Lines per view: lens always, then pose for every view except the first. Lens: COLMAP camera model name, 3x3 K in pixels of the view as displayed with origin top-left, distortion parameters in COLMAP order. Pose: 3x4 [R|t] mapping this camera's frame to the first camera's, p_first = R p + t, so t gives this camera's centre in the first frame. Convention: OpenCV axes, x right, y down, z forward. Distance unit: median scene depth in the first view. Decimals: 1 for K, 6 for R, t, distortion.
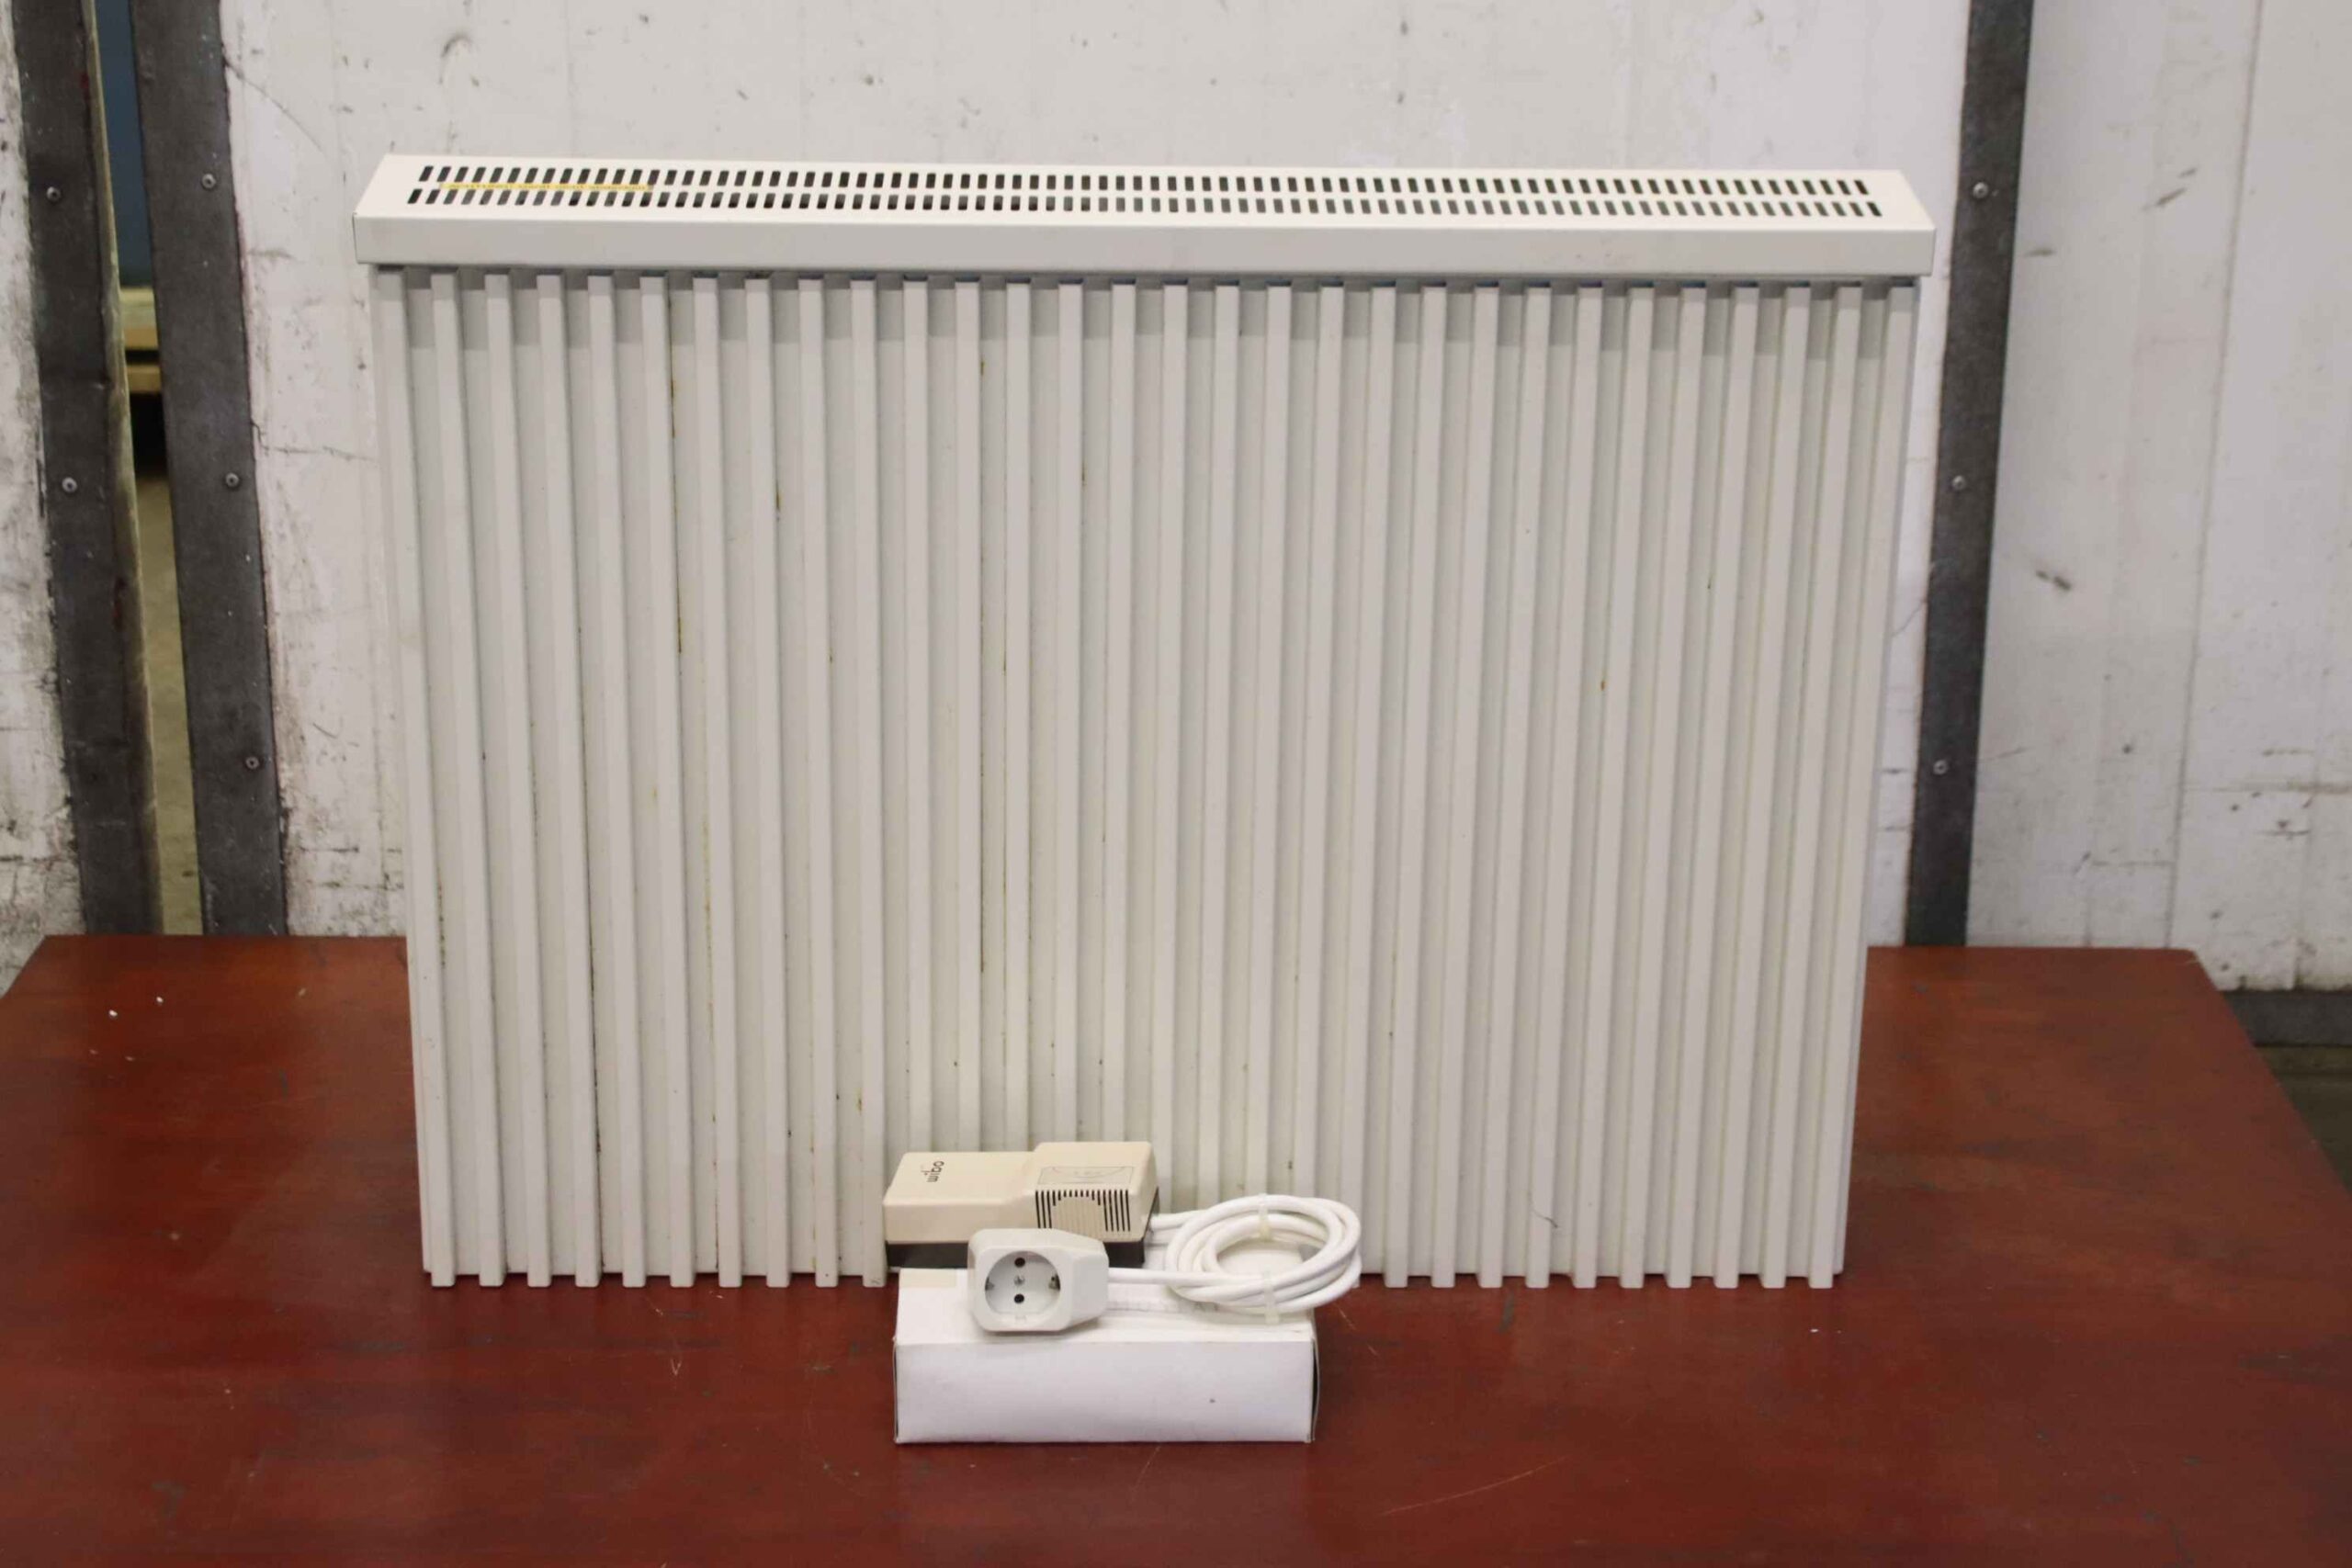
lens RADIAL K [[4218.5, 0, 1179.8], [0, 4218.5, 760.8], [0, 0, 1]] dist [0.196599, 0.000000]
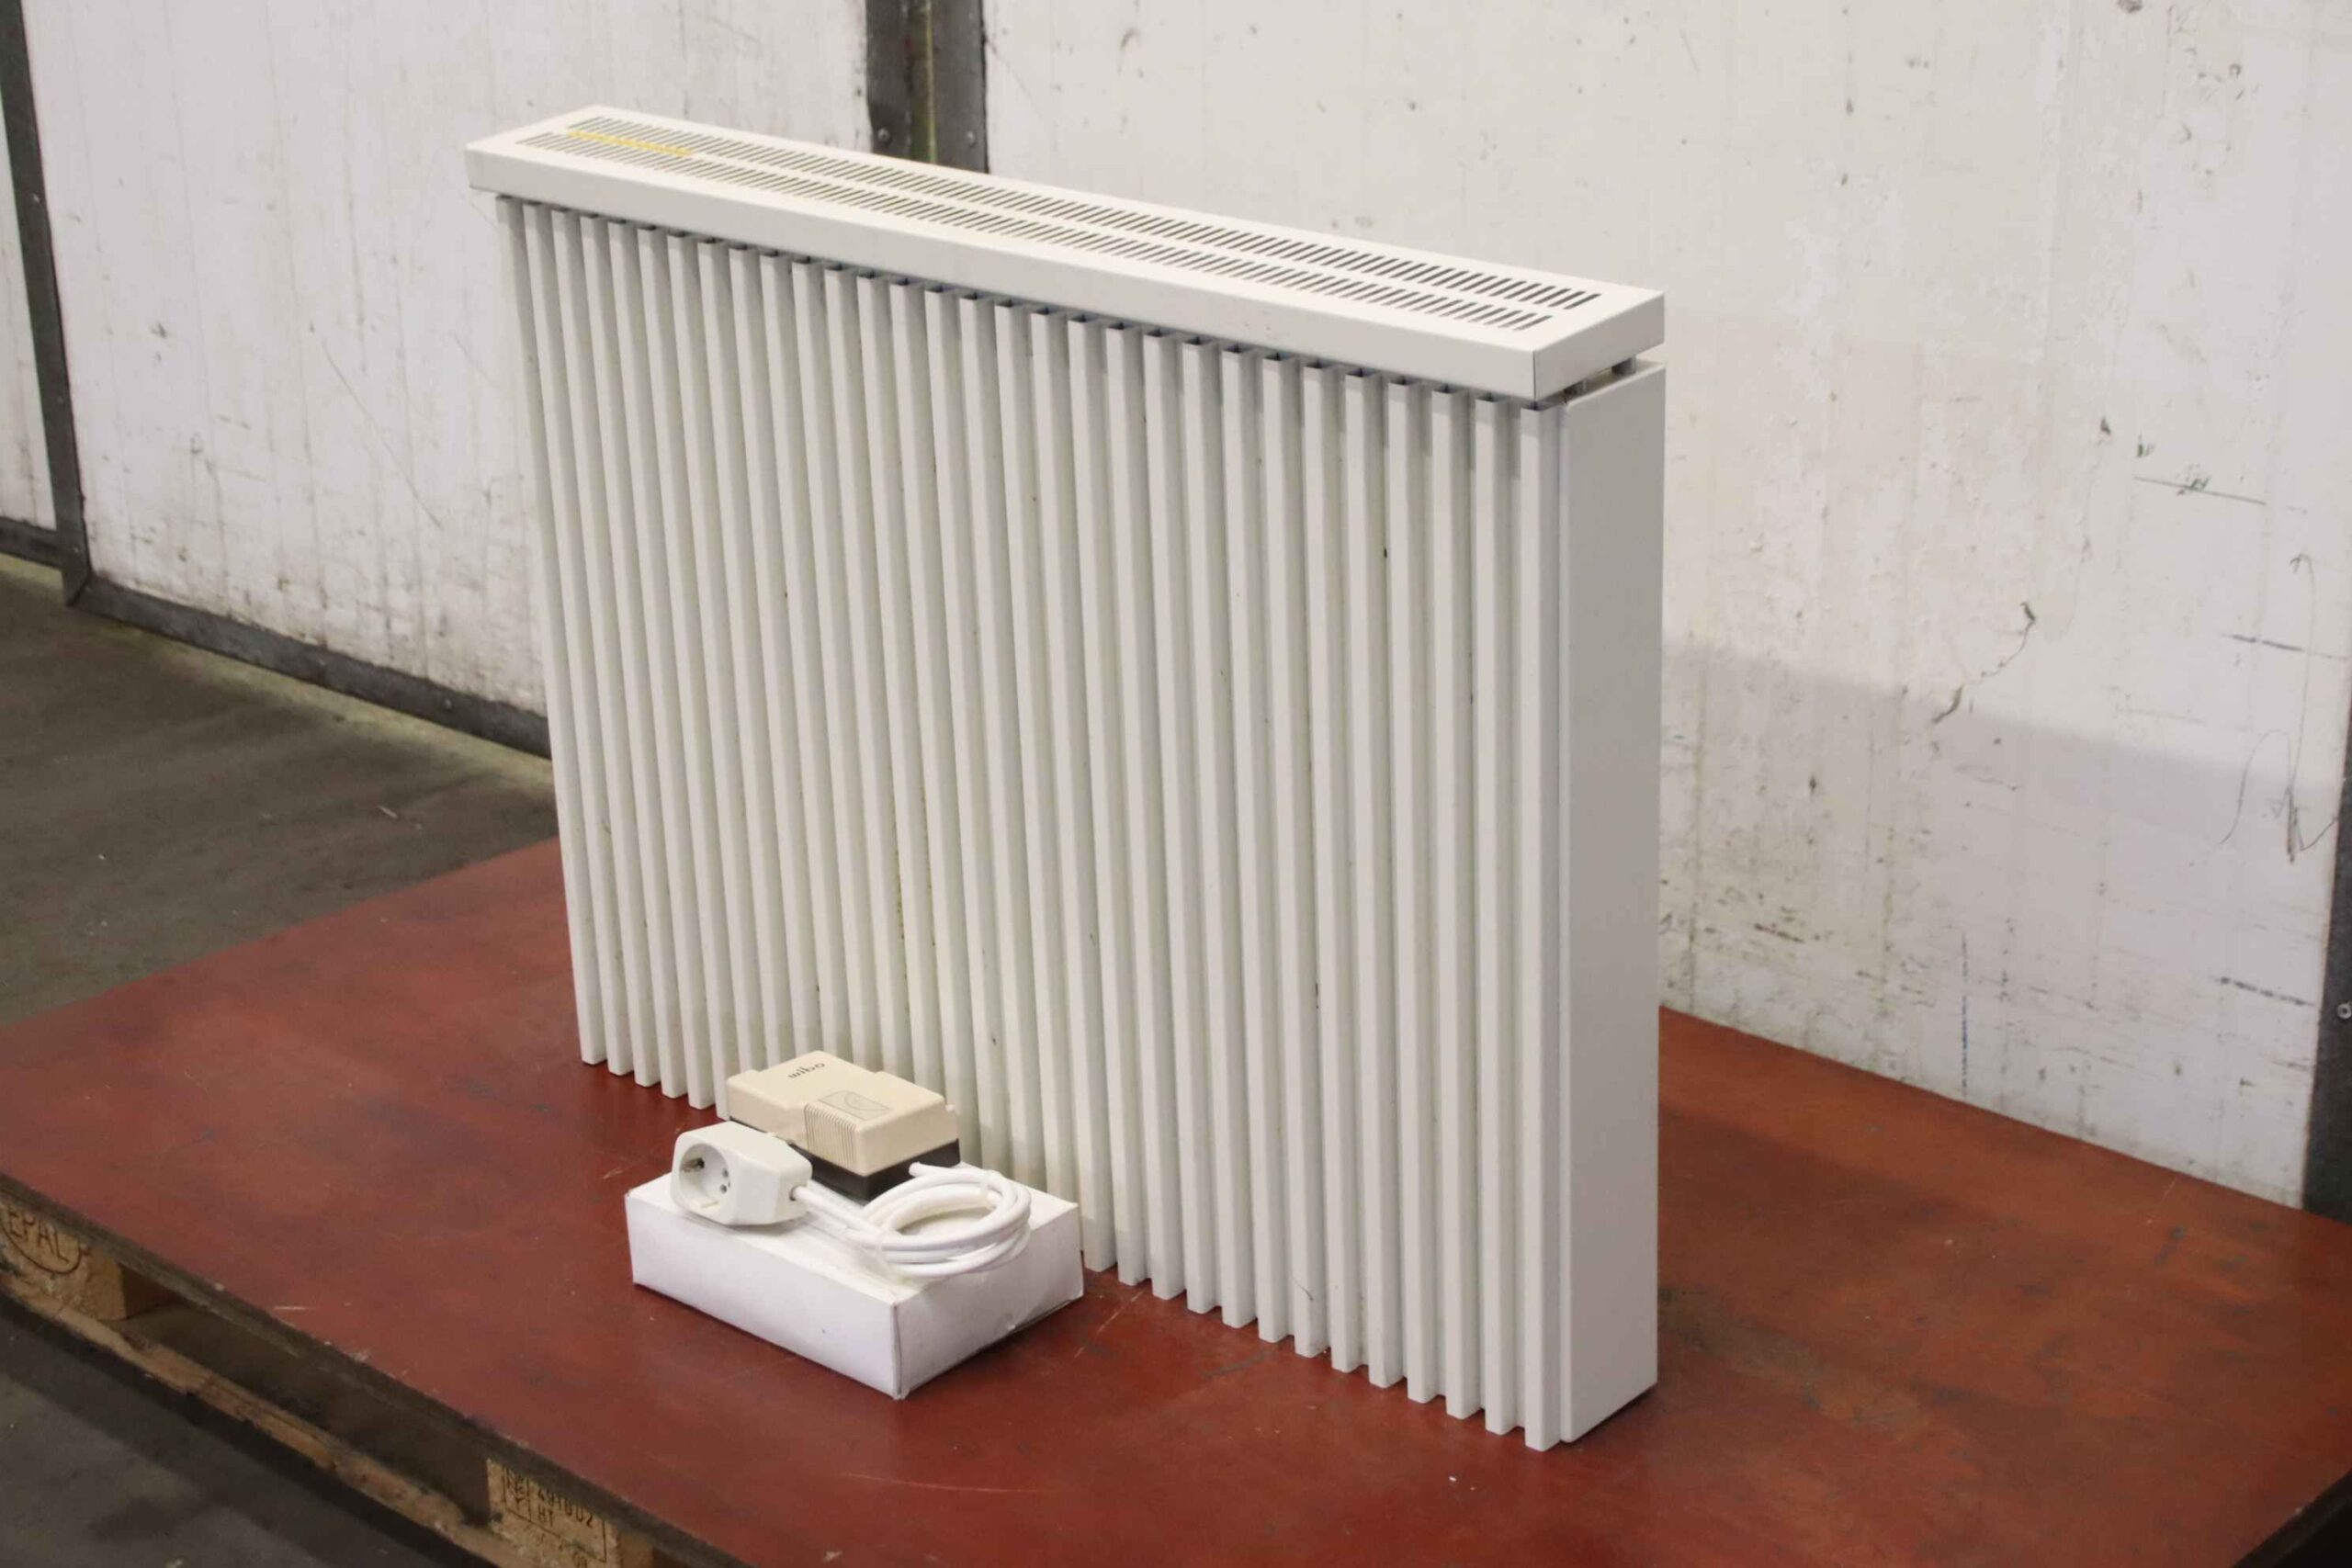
lens RADIAL K [[3793.8, 0, 1178.7], [0, 3793.8, 790.4], [0, 0, 1]] dist [0.108914, 0.000000]
pose [[0.736410, 0.217612, -0.640582, 0.511362], [-0.201507, 0.974433, 0.099372, -0.074691], [0.645829, 0.055903, 0.761433, 0.244626]]
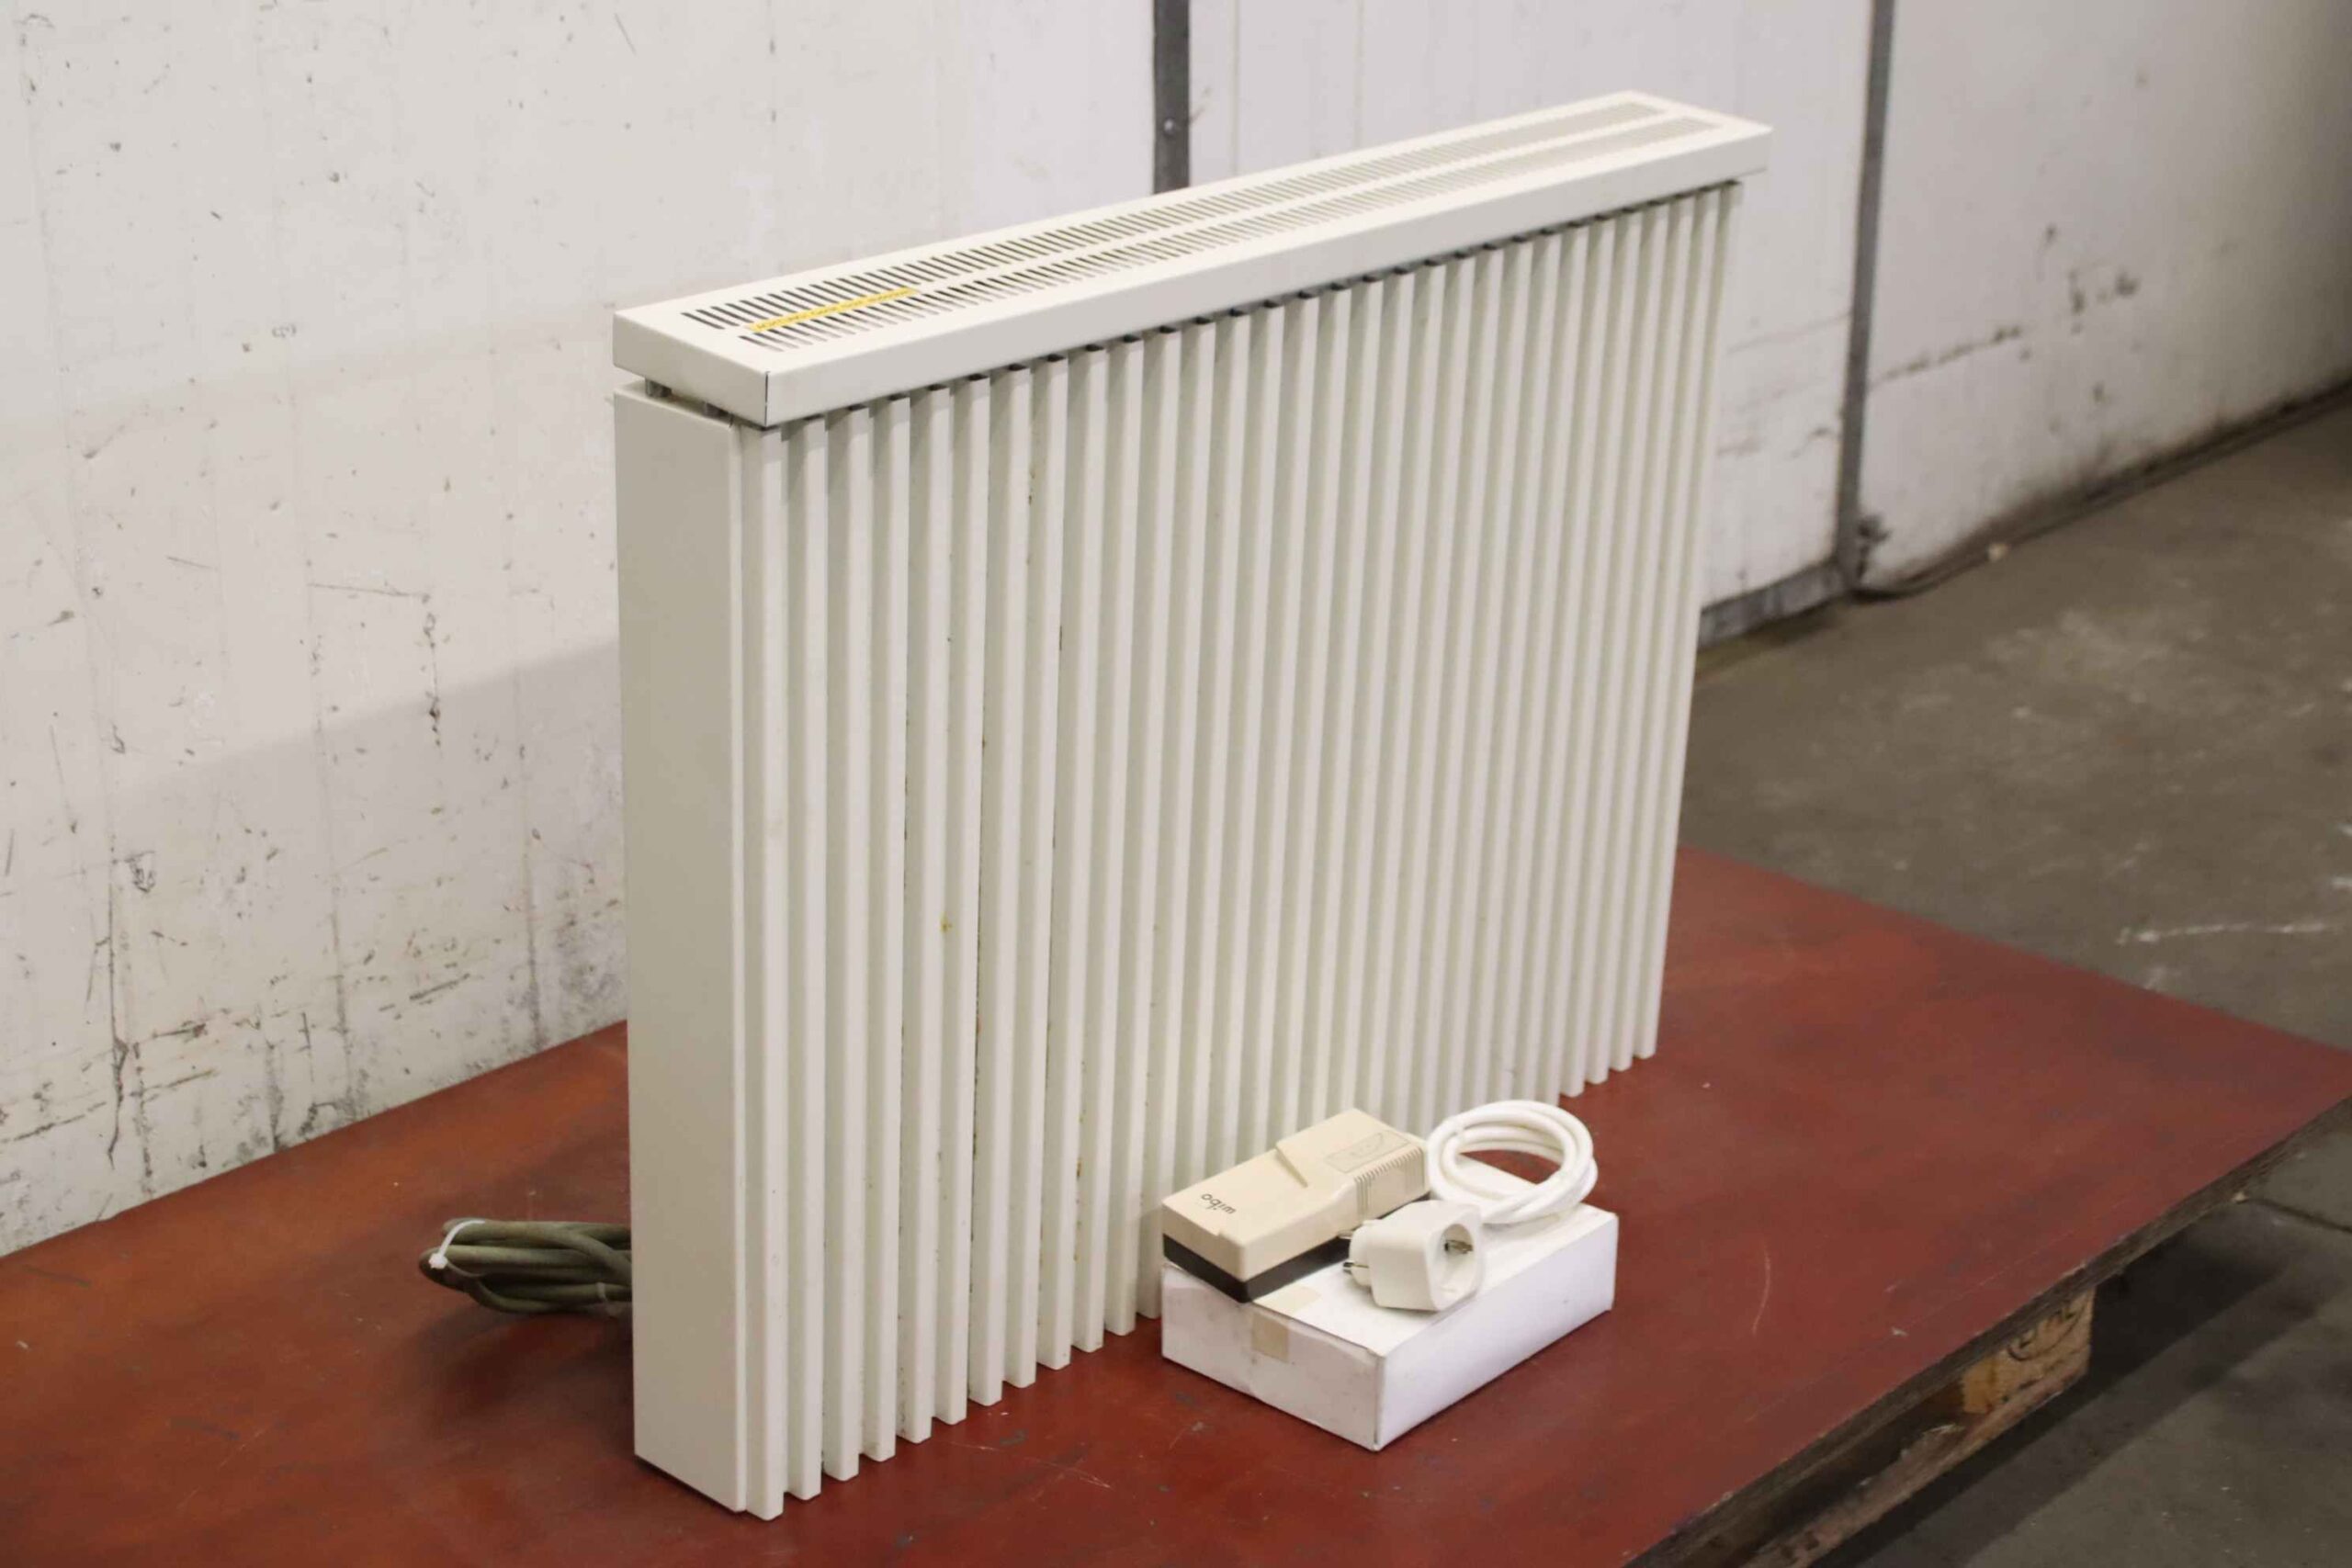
lens RADIAL K [[3793.8, 0, 1187.5], [0, 3793.8, 792.6], [0, 0, 1]] dist [0.108914, 0.000000]
pose [[0.683690, -0.263860, 0.680401, -0.527899], [0.234510, 0.962333, 0.137550, -0.099966], [-0.691067, 0.065520, 0.719815, 0.279317]]
